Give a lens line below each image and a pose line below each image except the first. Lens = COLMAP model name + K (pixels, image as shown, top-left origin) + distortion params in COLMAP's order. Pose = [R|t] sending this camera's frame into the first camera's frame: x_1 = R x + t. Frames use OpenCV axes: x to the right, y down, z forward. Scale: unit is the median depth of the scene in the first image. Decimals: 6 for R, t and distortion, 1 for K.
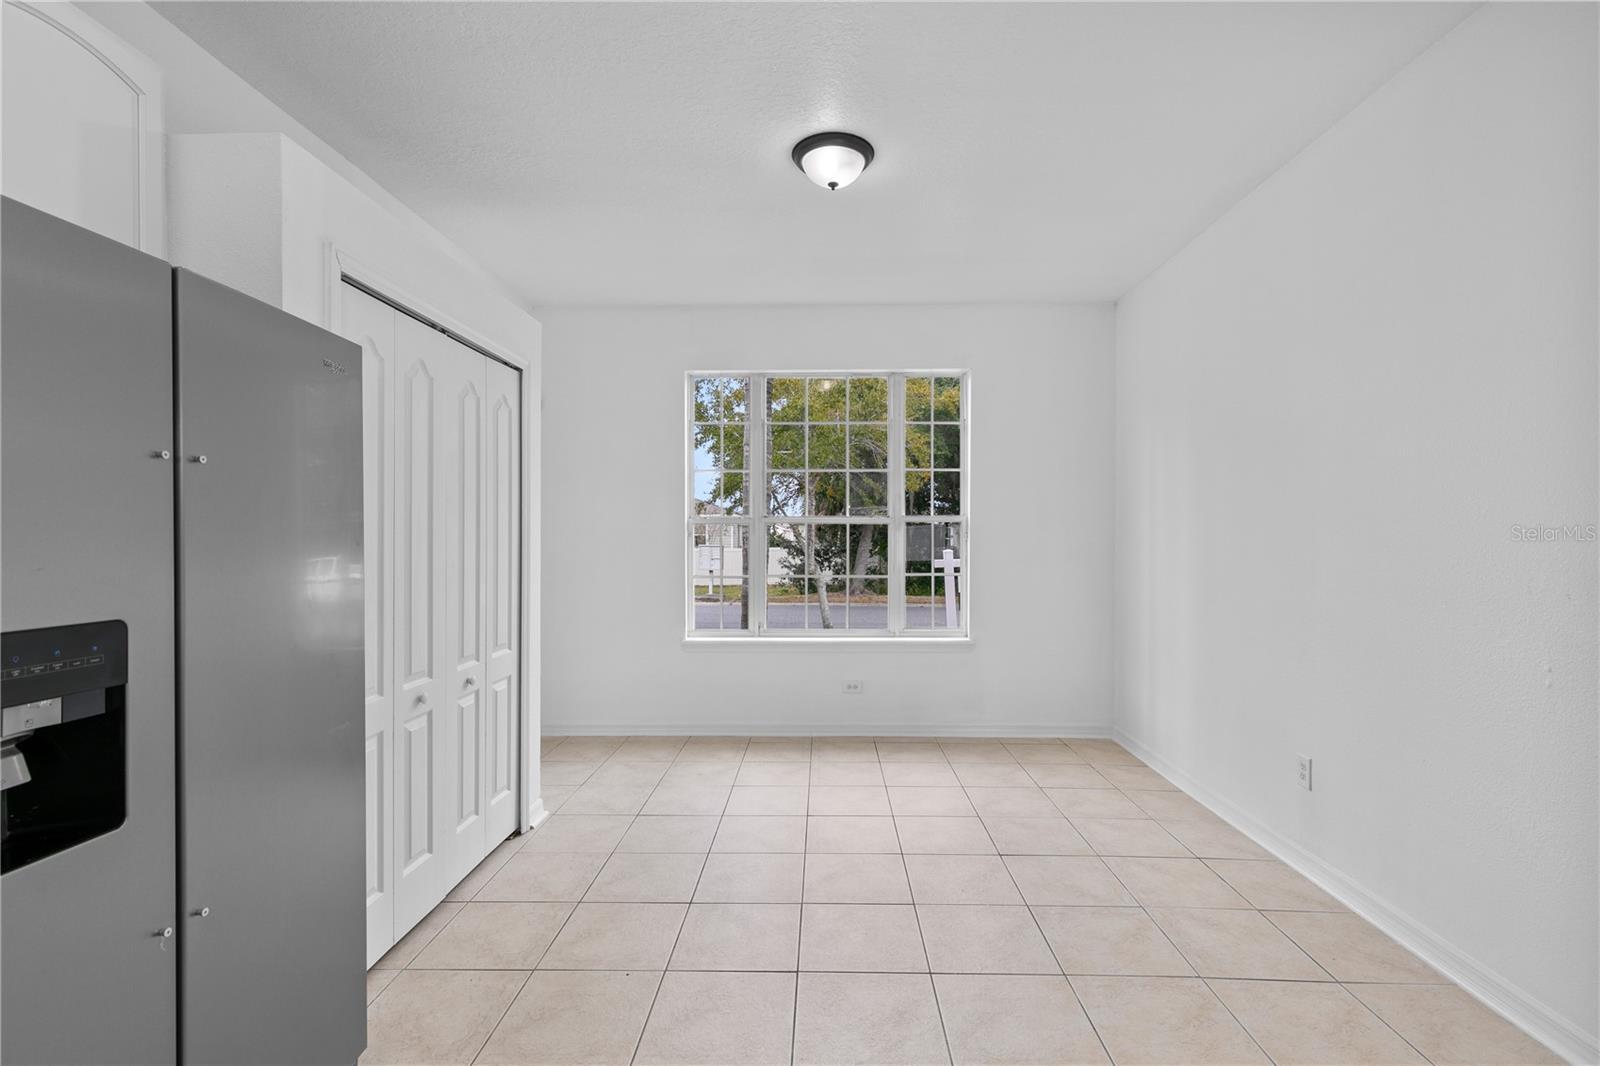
lens RADIAL K [[720.9, 0, 800.0], [0, 720.9, 534.3], [0, 0, 1]] dist [0.002372, -0.000251]
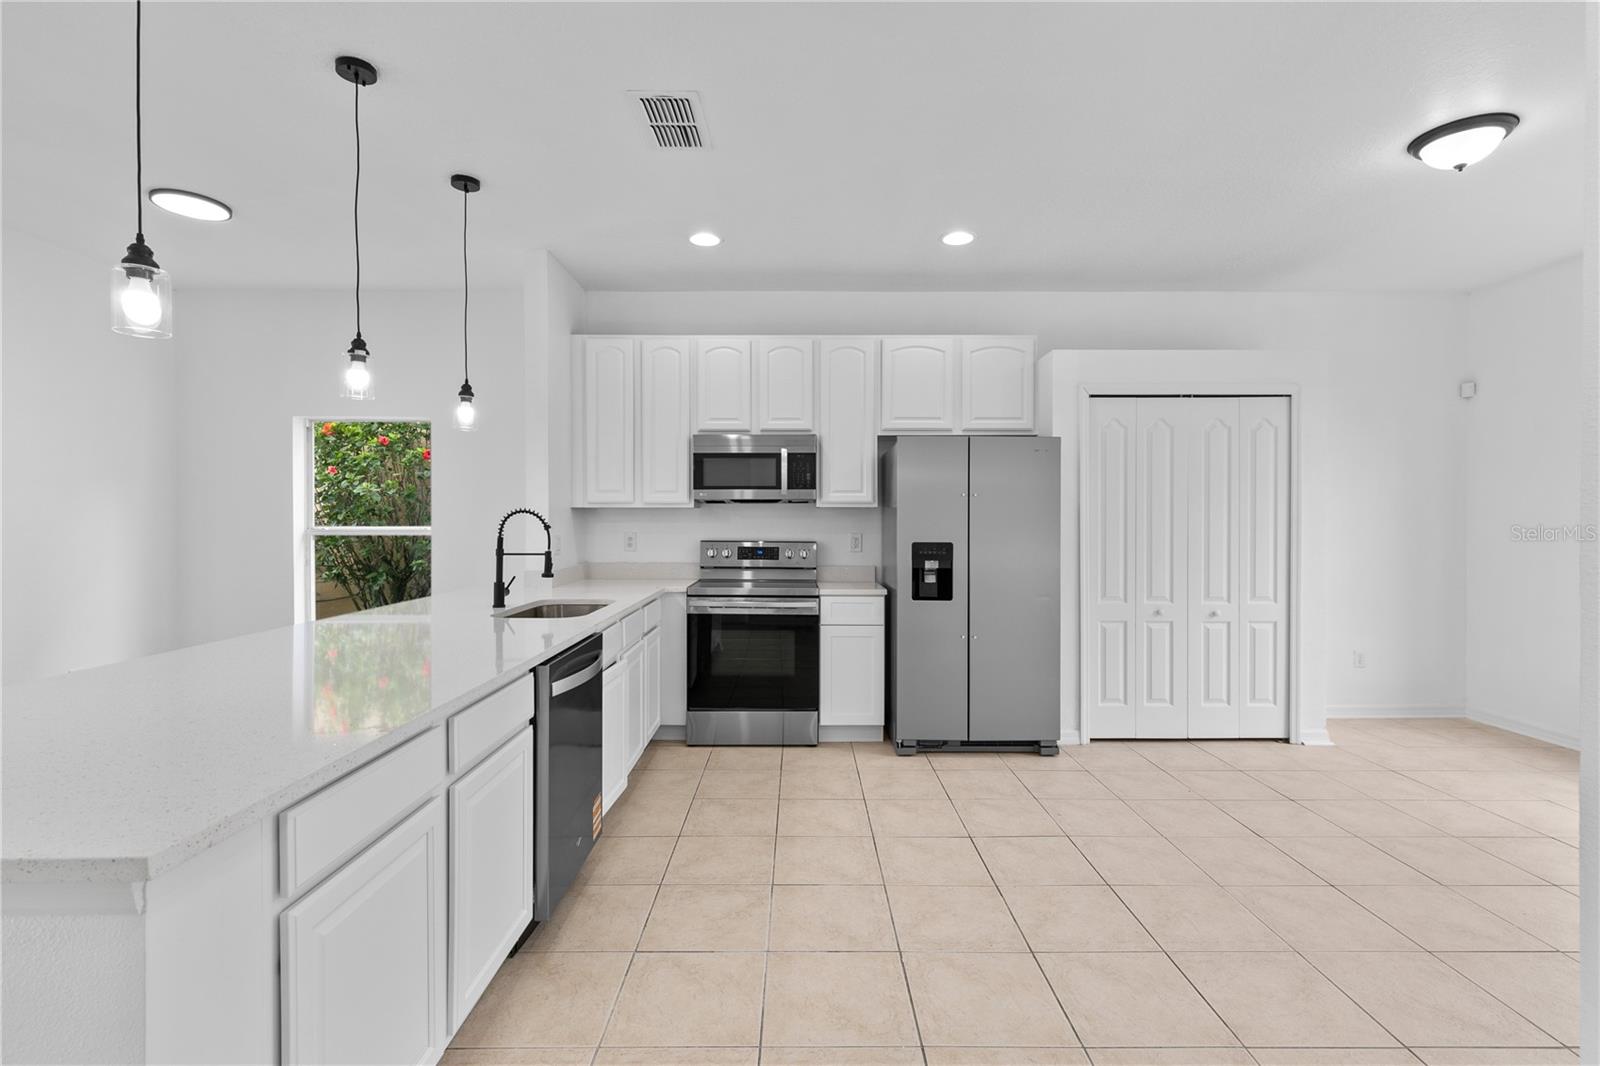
lens RADIAL K [[720.9, 0, 799.6], [0, 720.9, 526.0], [0, 0, 1]] dist [0.002372, -0.000251]
pose [[0.039812, 0.020391, -0.998999, 1.047189], [0.000051, 0.999792, 0.020409, -0.016186], [0.999207, -0.000863, 0.039803, 0.045397]]
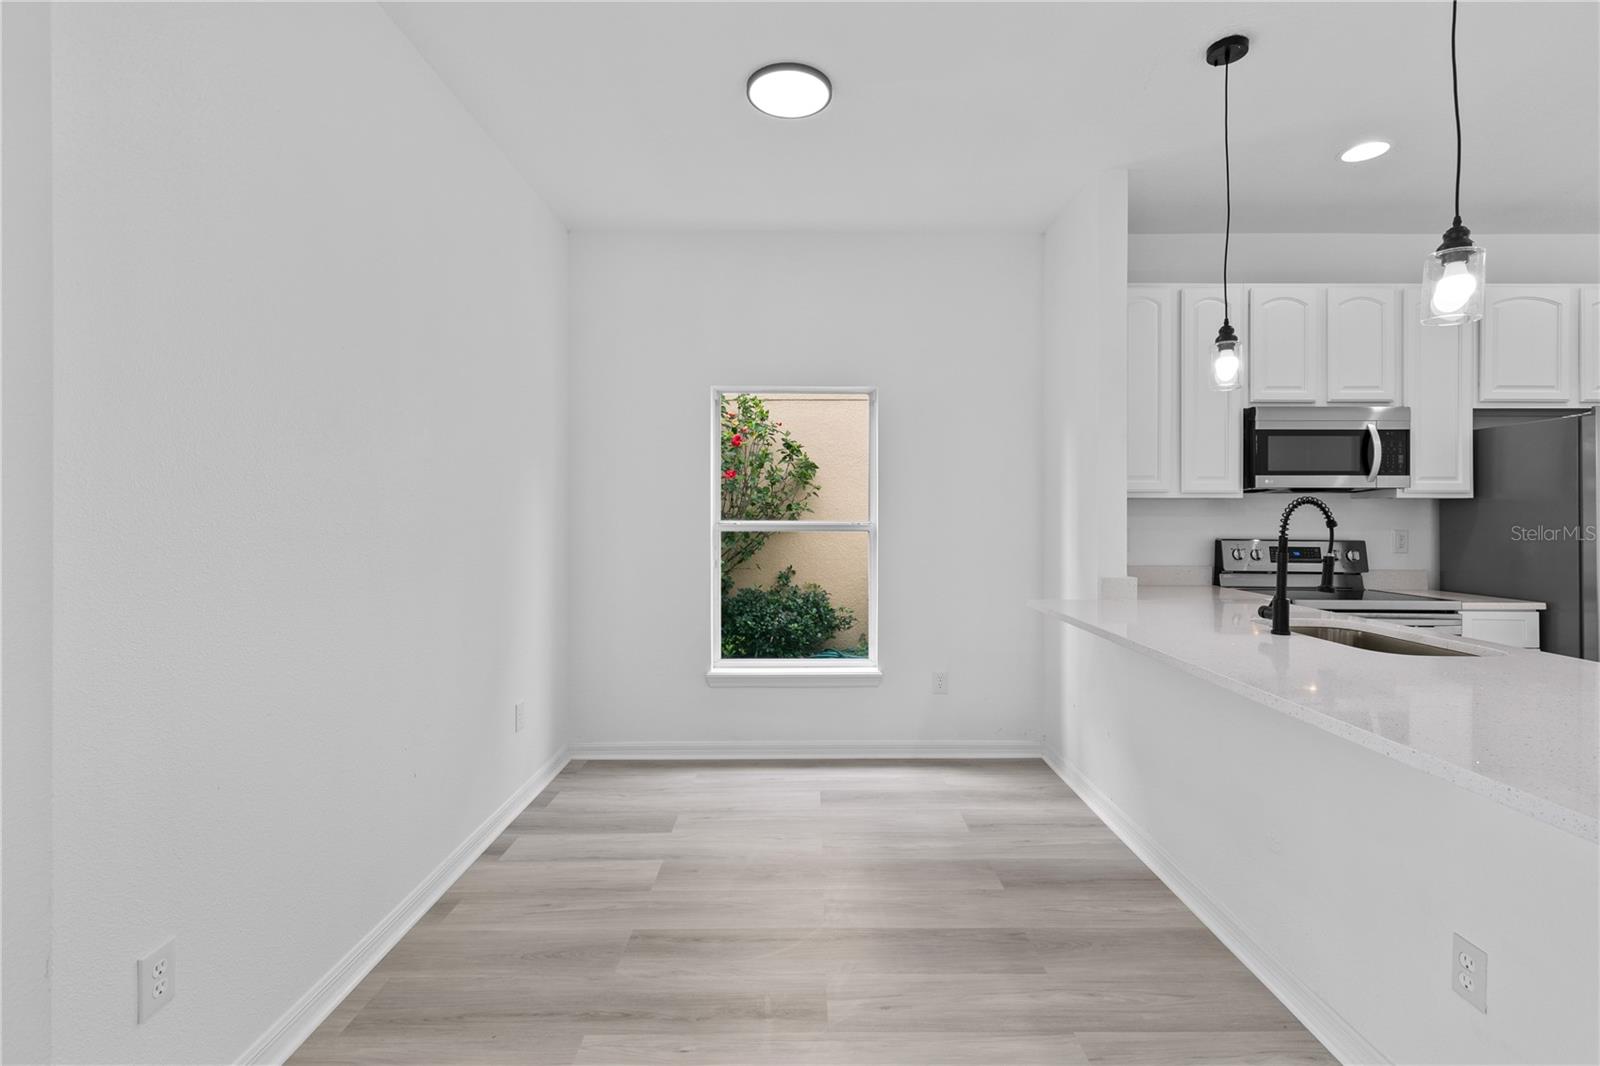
lens RADIAL K [[720.9, 0, 800.3], [0, 720.9, 514.5], [0, 0, 1]] dist [0.002372, -0.000251]
pose [[0.029340, 0.012010, -0.999497, 0.693577], [-0.001254, 0.999927, 0.011979, -0.009461], [0.999569, 0.000902, 0.029353, -0.970673]]
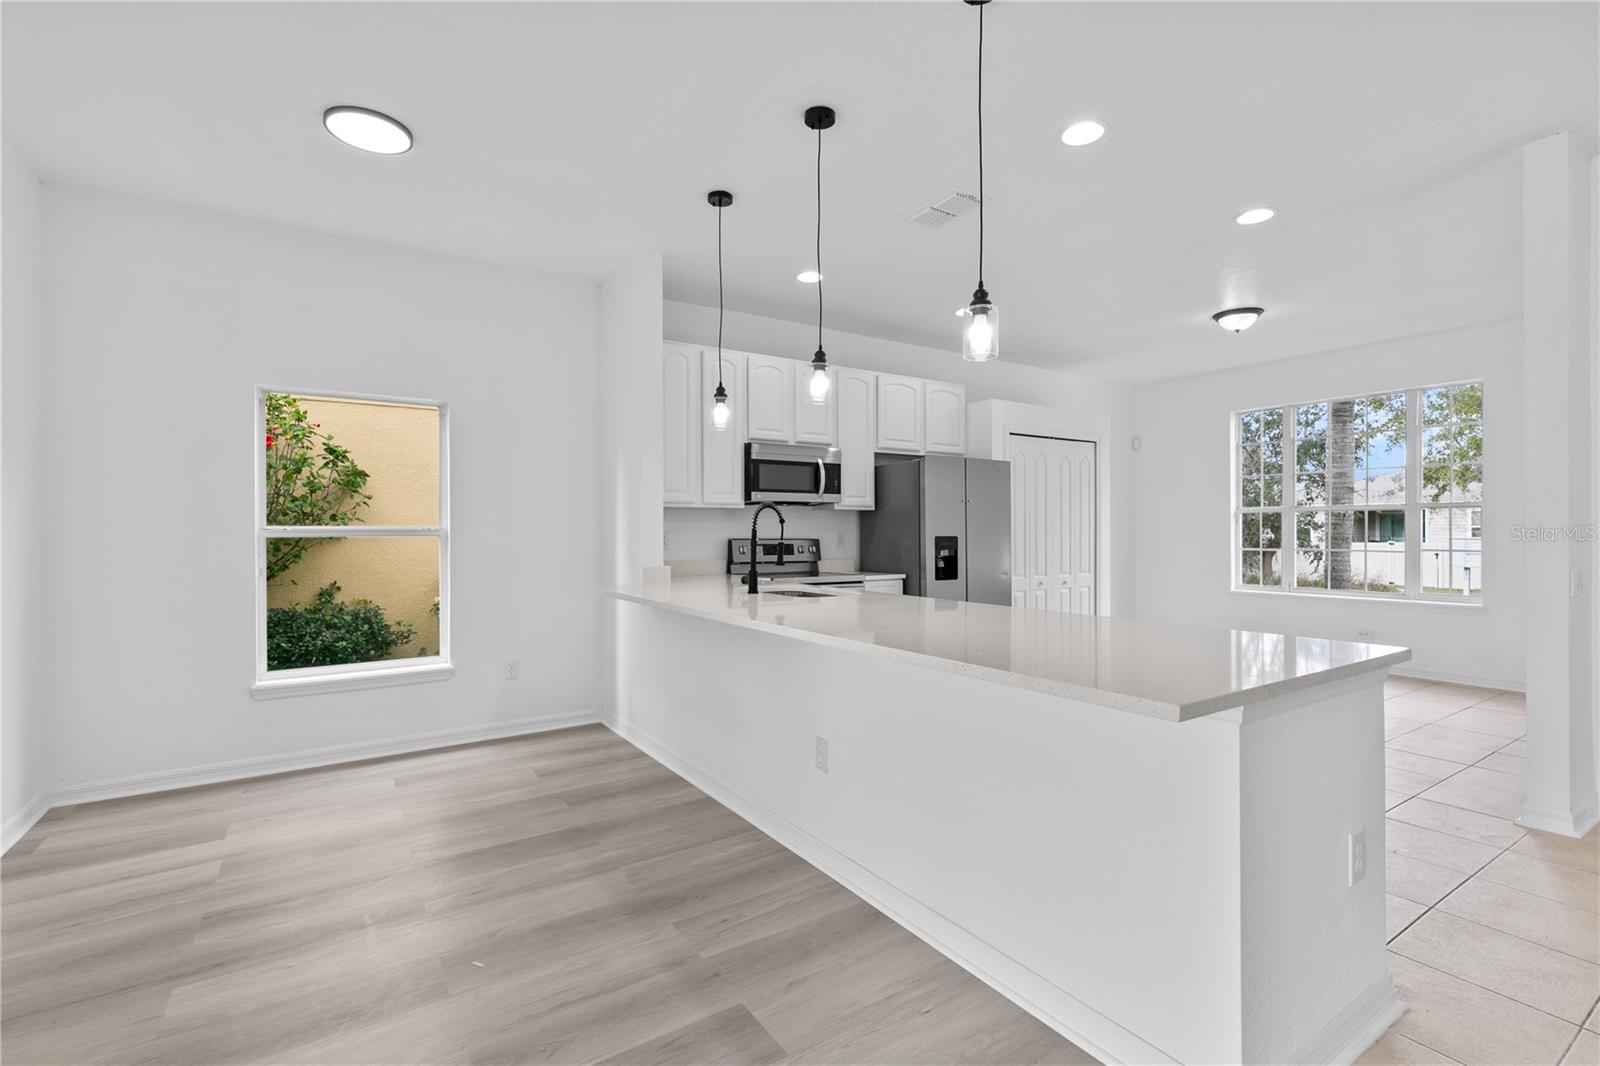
lens RADIAL K [[720.9, 0, 804.0], [0, 720.9, 527.0], [0, 0, 1]] dist [0.002372, -0.000251]
pose [[0.580907, 0.002657, -0.813966, 0.953719], [-0.000559, 0.999996, 0.002865, 0.017269], [0.813970, -0.001209, 0.580906, -1.050540]]
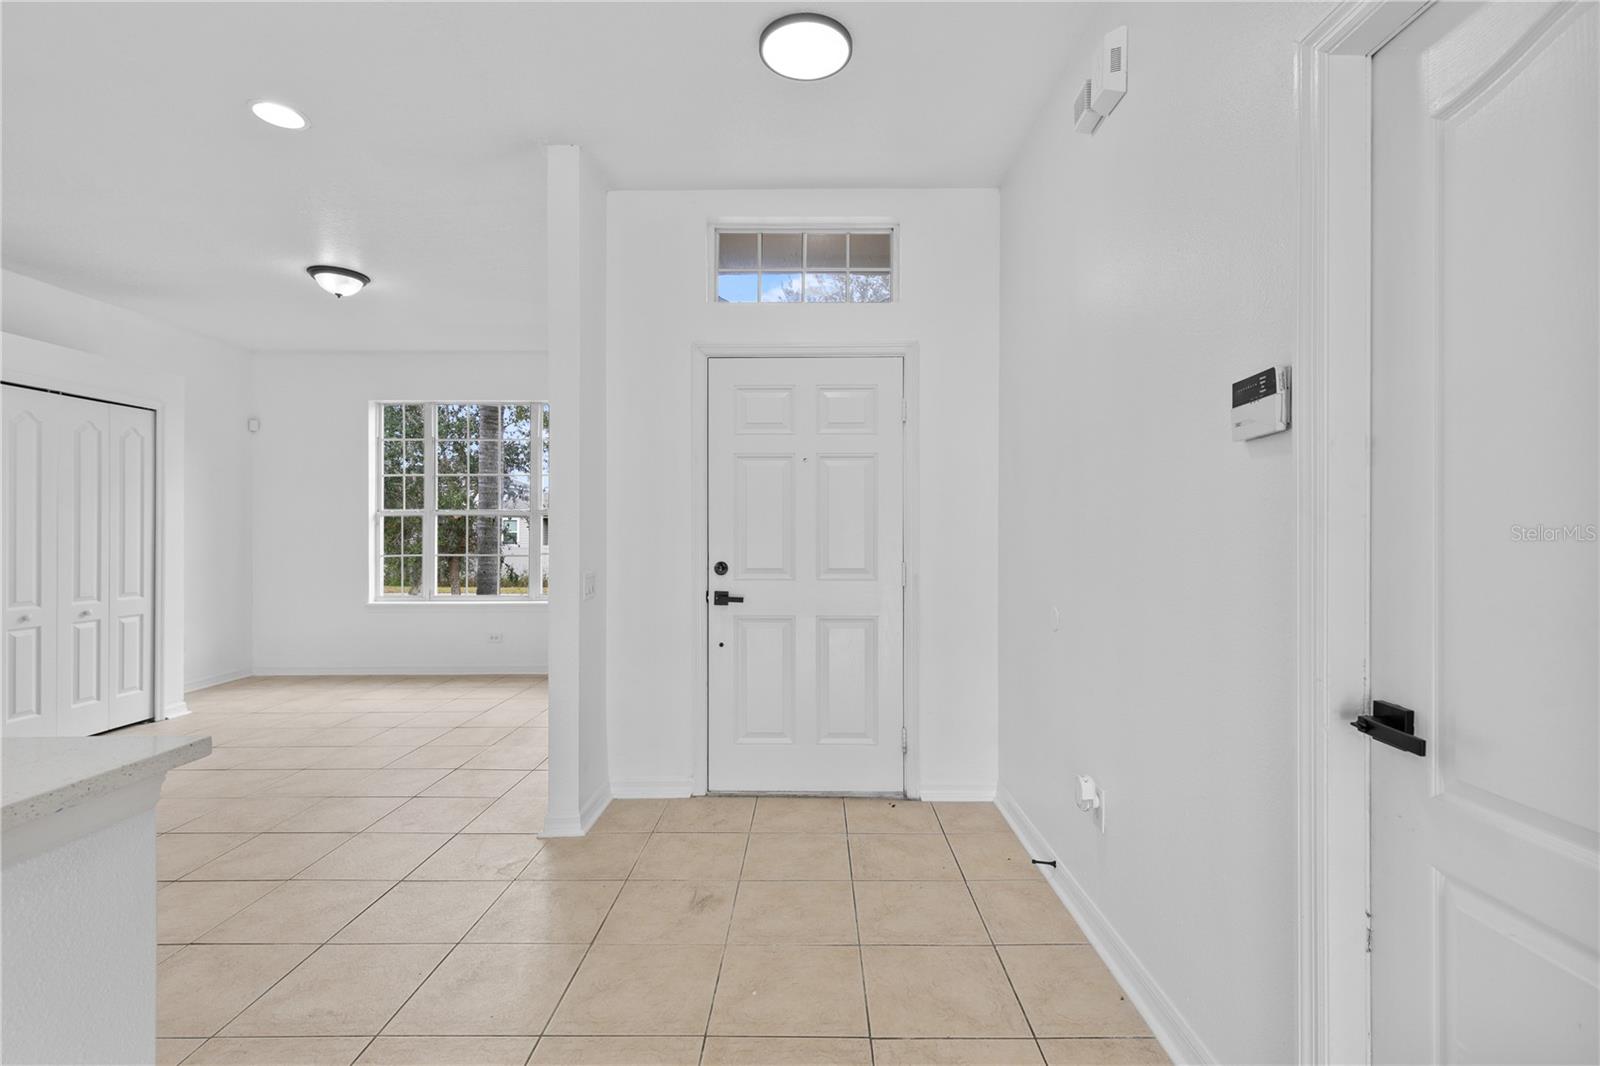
lens RADIAL K [[720.9, 0, 810.6], [0, 720.9, 532.4], [0, 0, 1]] dist [0.002372, -0.000251]
pose [[0.999370, 0.010127, 0.034012, 1.053146], [-0.010139, 0.999949, 0.000174, 0.012708], [-0.034008, -0.000519, 0.999421, -0.618177]]
